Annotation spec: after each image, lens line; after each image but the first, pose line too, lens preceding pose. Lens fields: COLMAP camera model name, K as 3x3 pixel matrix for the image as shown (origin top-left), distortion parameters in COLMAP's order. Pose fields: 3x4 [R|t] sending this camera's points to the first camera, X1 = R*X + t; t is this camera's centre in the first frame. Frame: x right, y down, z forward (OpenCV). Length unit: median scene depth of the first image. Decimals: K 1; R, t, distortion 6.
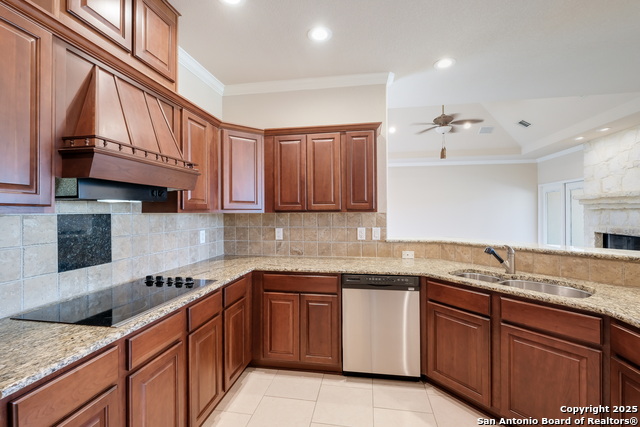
lens RADIAL K [[276.3, 0, 320.6], [0, 276.3, 212.9], [0, 0, 1]] dist [-0.002443, -0.000193]
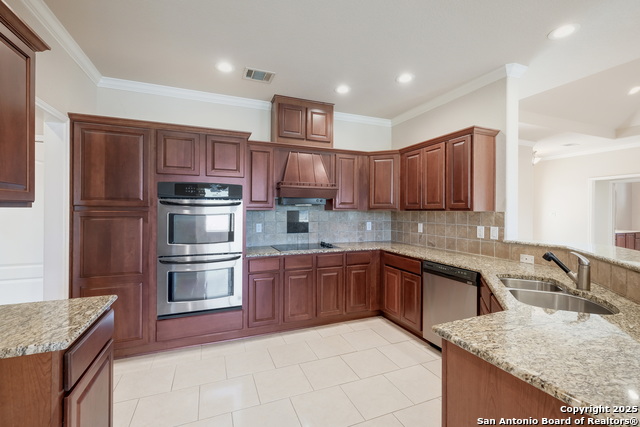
lens RADIAL K [[276.3, 0, 319.2], [0, 276.3, 209.4], [0, 0, 1]] dist [-0.002443, -0.000193]
pose [[0.526114, 0.004321, -0.850403, 0.751407], [-0.007585, 0.999971, 0.000388, -0.004799], [0.850380, 0.006246, 0.526132, -0.050339]]
